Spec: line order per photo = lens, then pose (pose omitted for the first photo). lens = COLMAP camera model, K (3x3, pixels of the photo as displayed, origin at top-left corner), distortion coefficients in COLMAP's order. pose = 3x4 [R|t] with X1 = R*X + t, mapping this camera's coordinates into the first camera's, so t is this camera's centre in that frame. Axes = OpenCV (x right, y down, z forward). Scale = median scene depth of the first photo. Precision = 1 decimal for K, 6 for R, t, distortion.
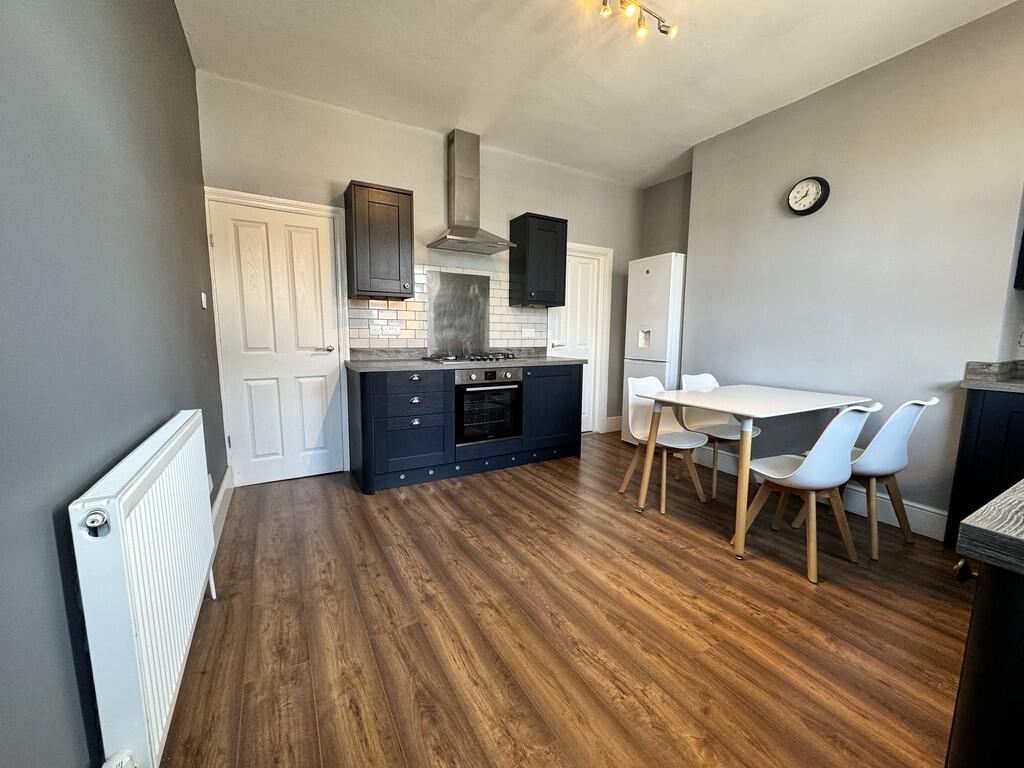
lens RADIAL K [[408.9, 0, 517.6], [0, 408.9, 386.0], [0, 0, 1]] dist [-0.001264, -0.000242]
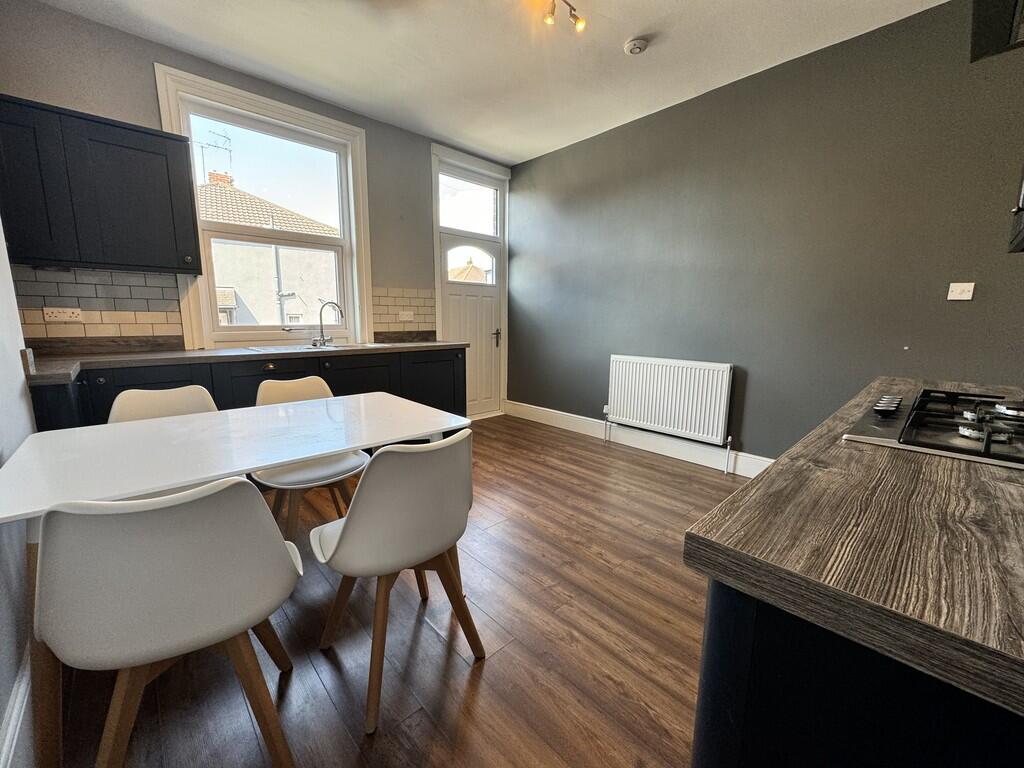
lens RADIAL K [[408.9, 0, 517.6], [0, 408.9, 386.0], [0, 0, 1]] dist [-0.001264, -0.000242]
pose [[-0.973785, 0.016970, -0.226834, 0.484558], [-0.049331, 0.957725, 0.283424, -0.275671], [0.222055, 0.287184, -0.931782, 2.111018]]
